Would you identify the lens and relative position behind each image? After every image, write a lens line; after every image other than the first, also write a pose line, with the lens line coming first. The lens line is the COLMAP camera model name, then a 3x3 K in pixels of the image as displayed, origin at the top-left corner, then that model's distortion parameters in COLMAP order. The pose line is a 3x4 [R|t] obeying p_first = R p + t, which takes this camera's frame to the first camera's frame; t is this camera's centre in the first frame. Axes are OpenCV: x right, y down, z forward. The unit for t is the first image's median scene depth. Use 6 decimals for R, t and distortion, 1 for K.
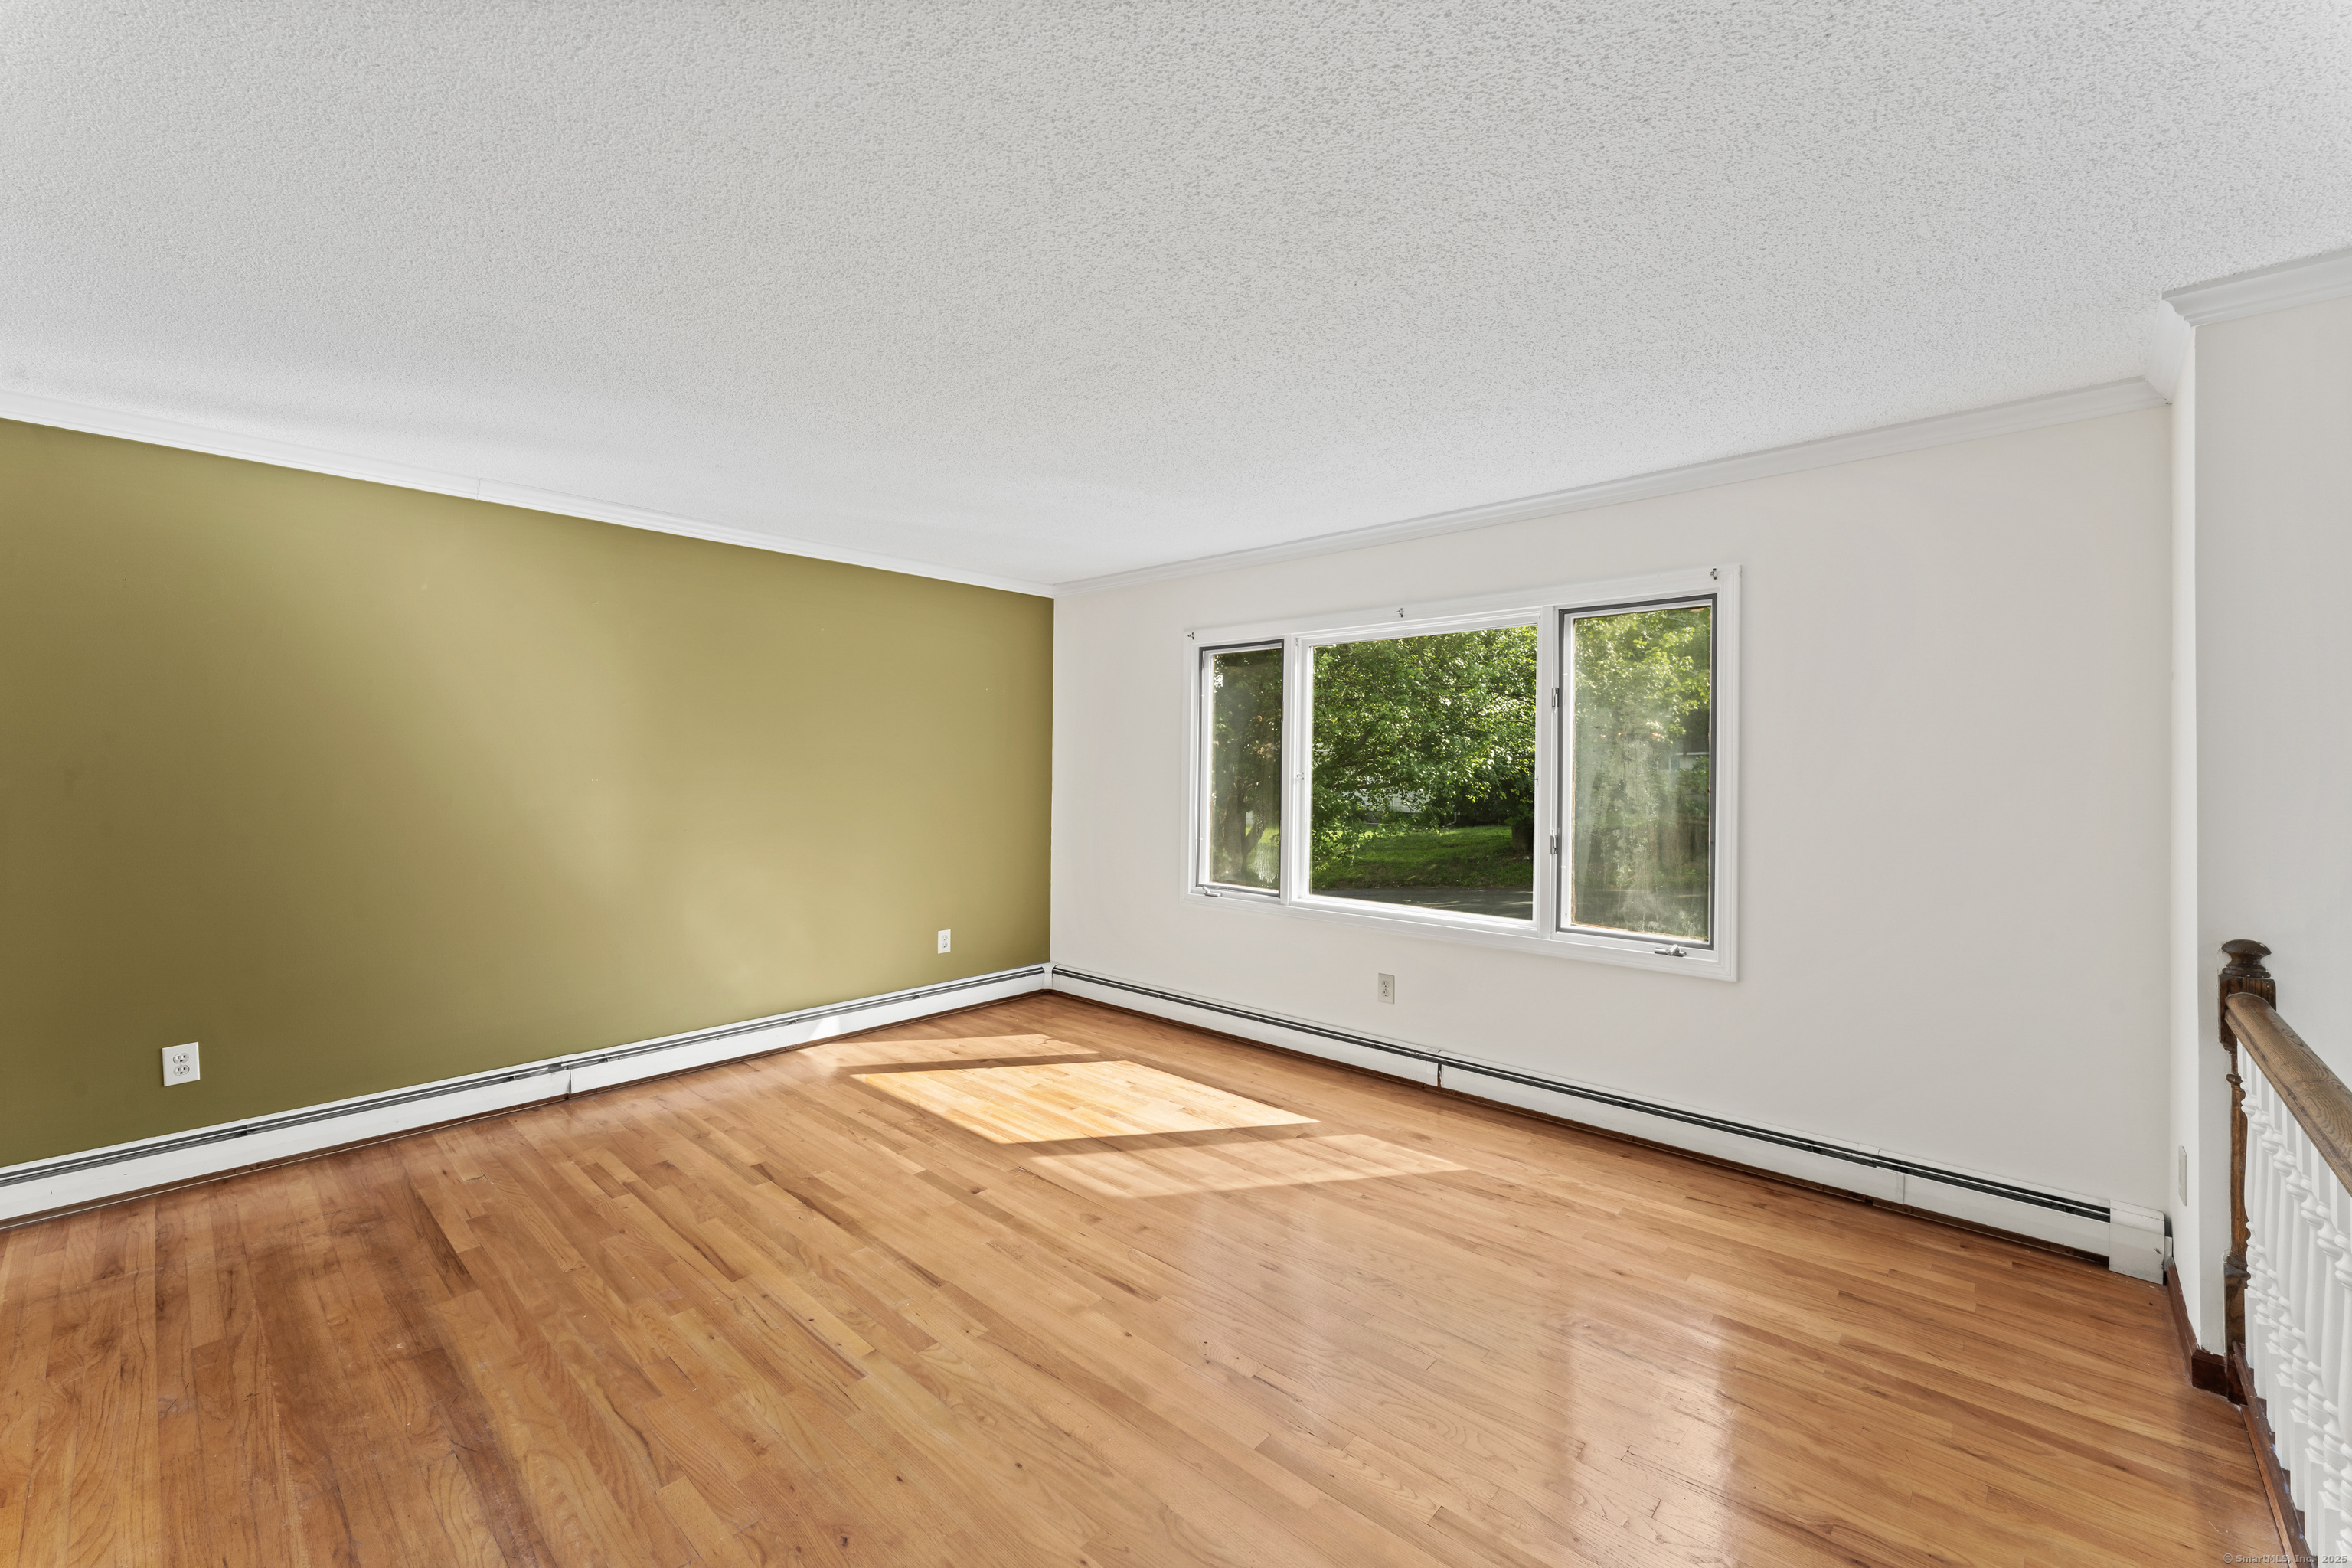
lens RADIAL K [[946.0, 0, 1179.6], [0, 946.0, 766.1], [0, 0, 1]] dist [0.000259, 0.000259]
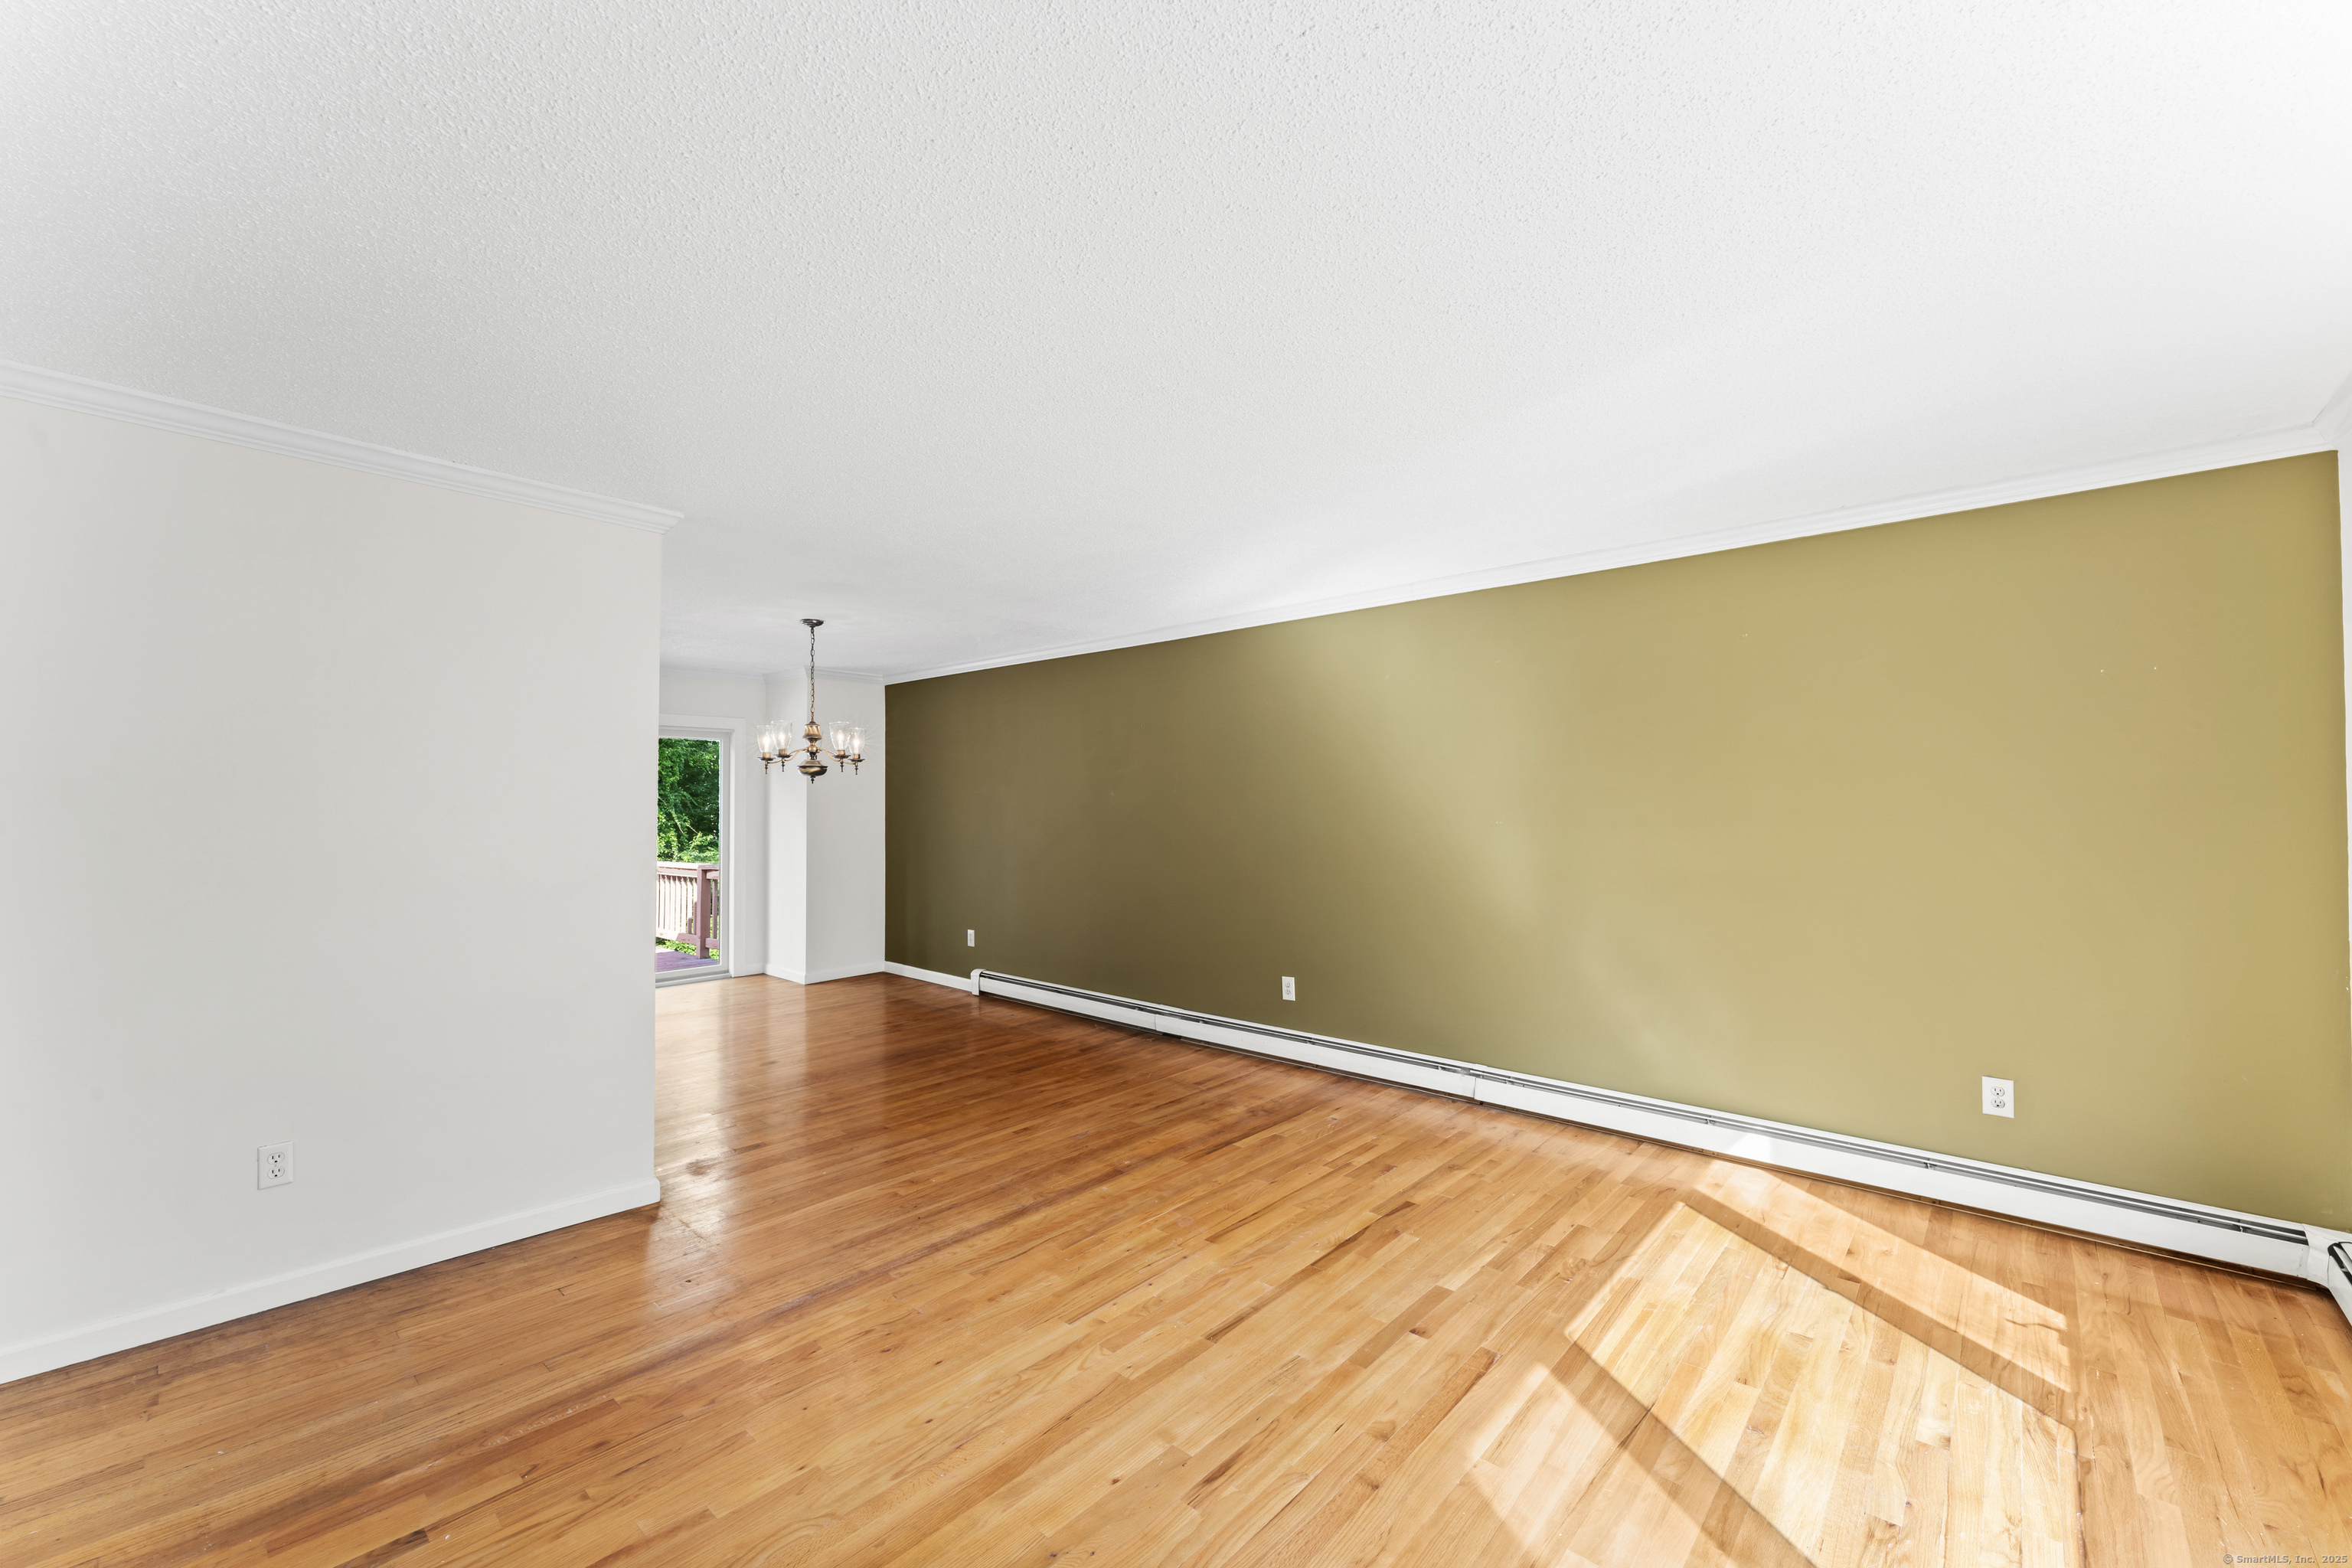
lens RADIAL K [[936.0, 0, 1178.9], [0, 936.0, 770.3], [0, 0, 1]] dist [-0.000759, 0.000160]
pose [[0.007547, -0.042279, -0.999077, 0.570257], [0.000290, 0.999106, -0.042278, 0.000583], [0.999971, 0.000030, 0.007552, 0.740516]]
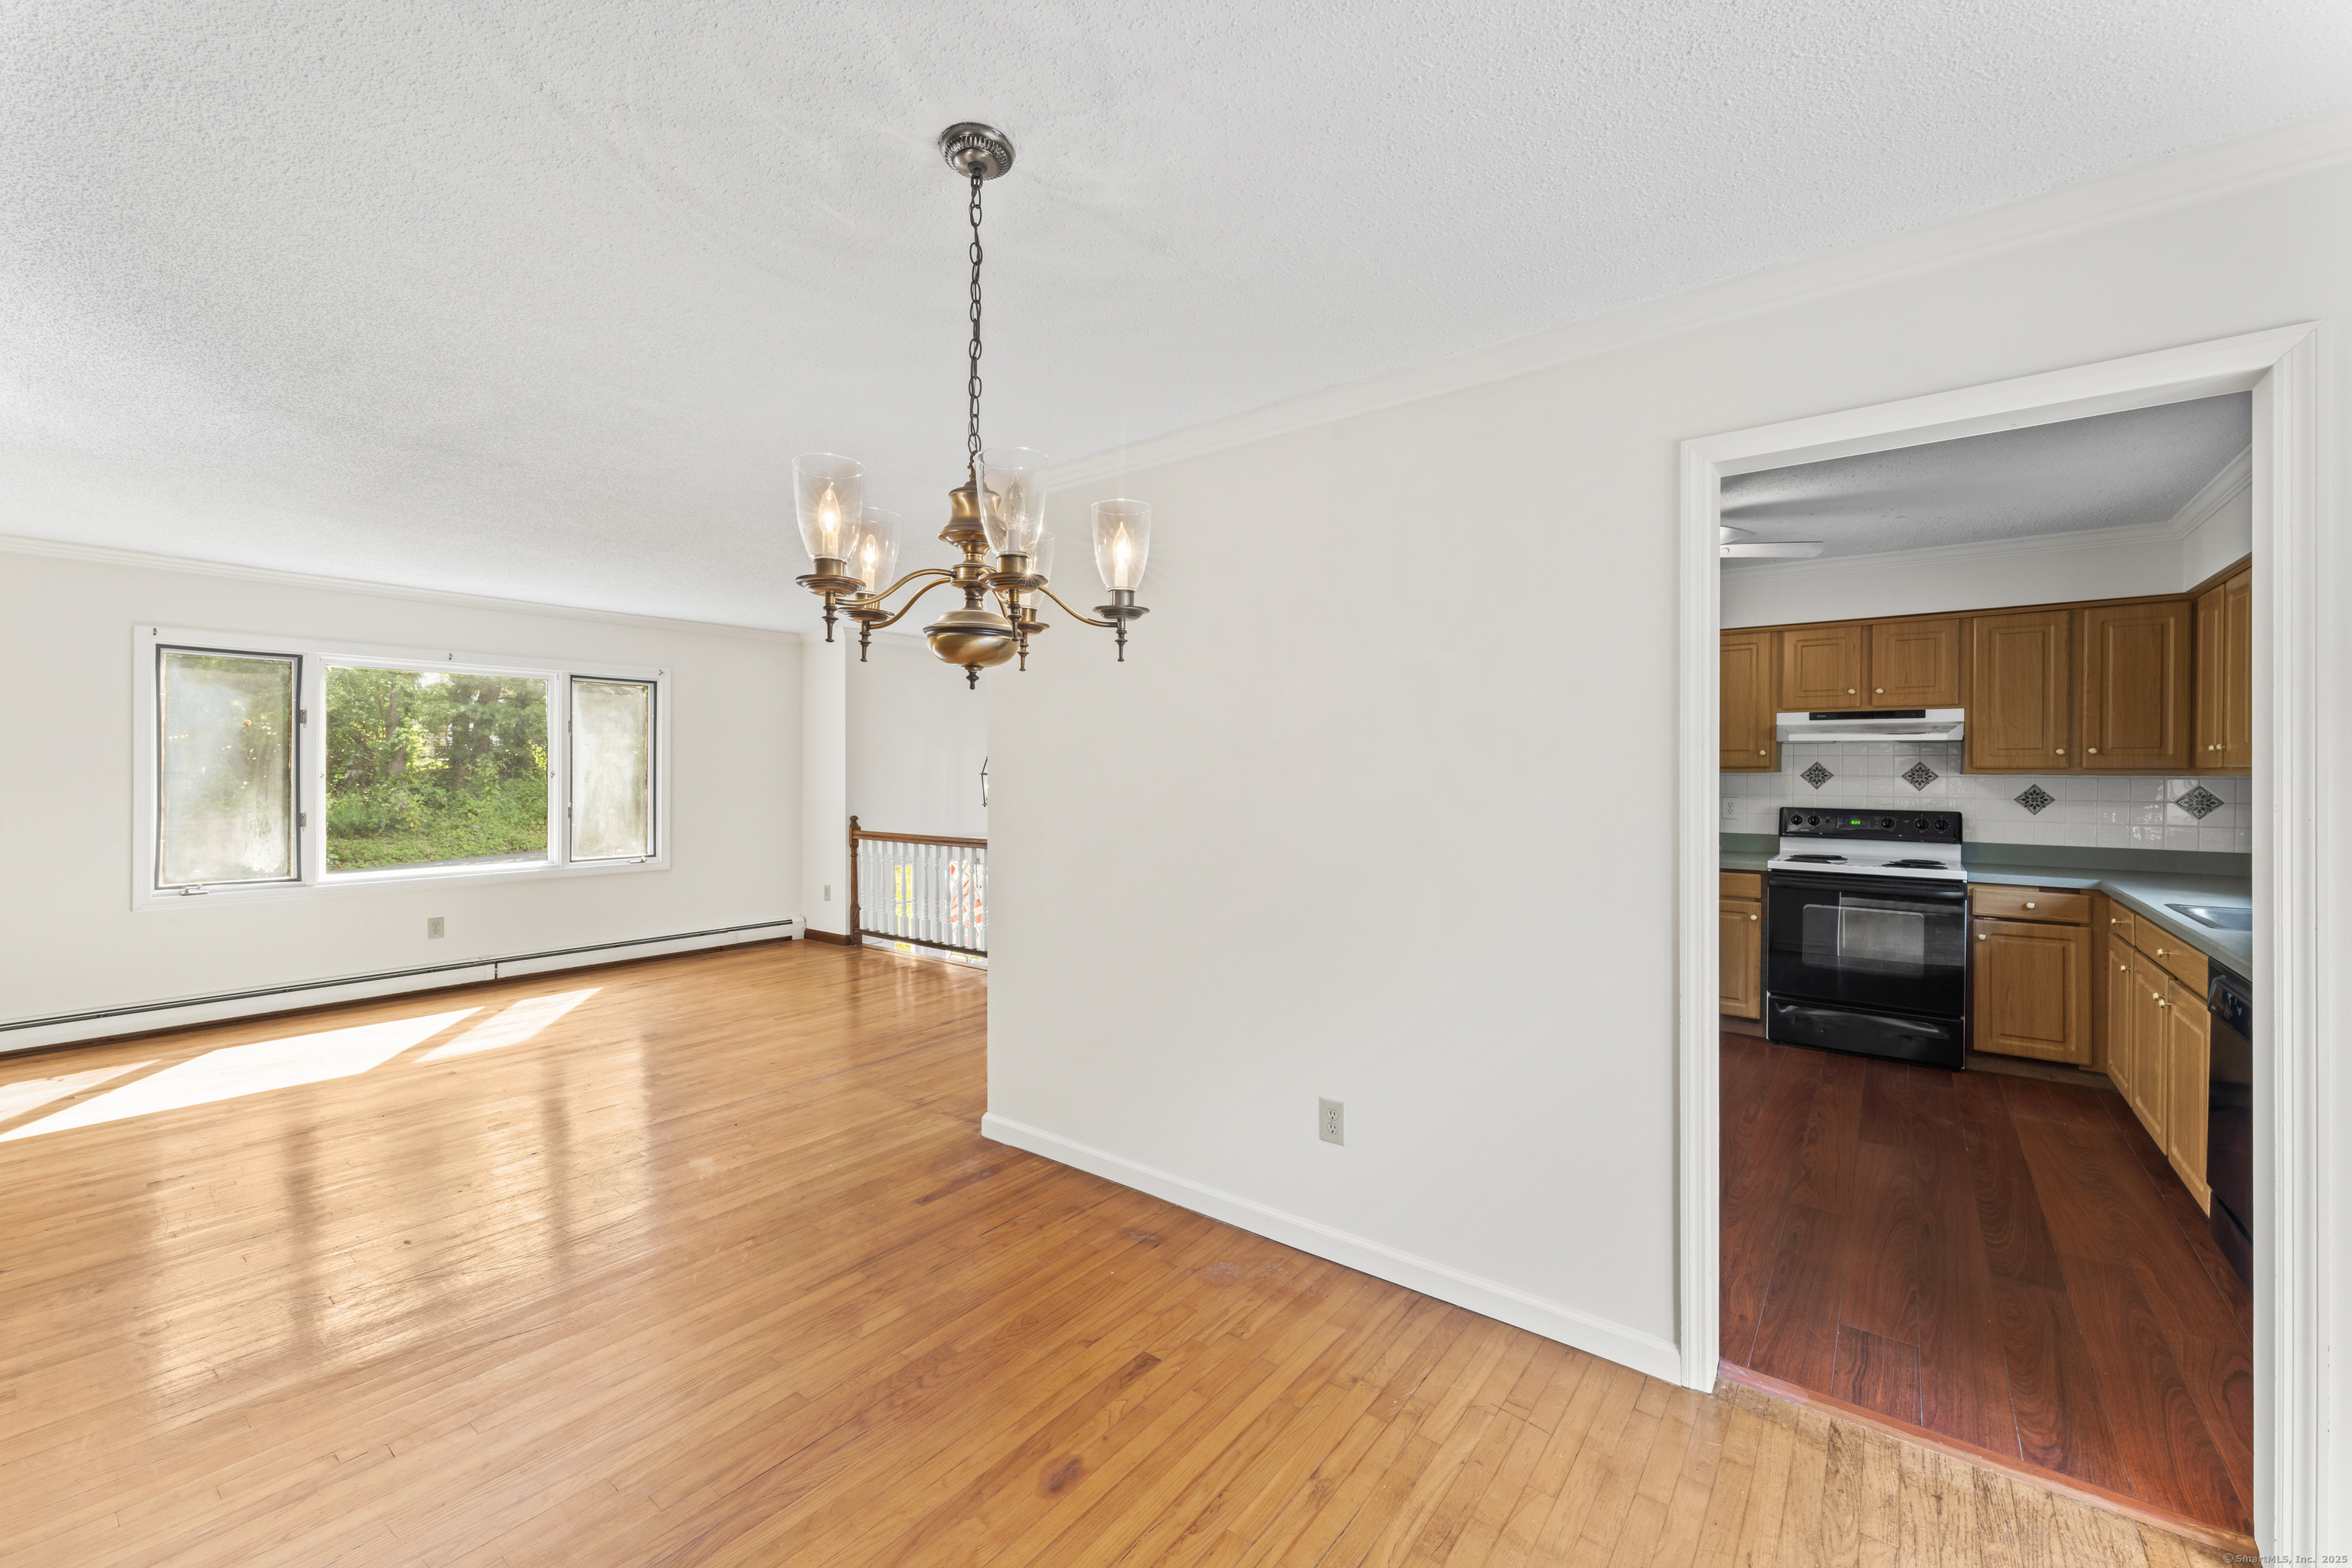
lens RADIAL K [[936.0, 0, 1178.9], [0, 936.0, 770.3], [0, 0, 1]] dist [-0.000759, 0.000160]
pose [[-0.084401, -0.007068, 0.996407, -1.569989], [-0.003000, 0.999972, 0.006839, -0.008434], [-0.996427, -0.002412, -0.084420, 0.049196]]
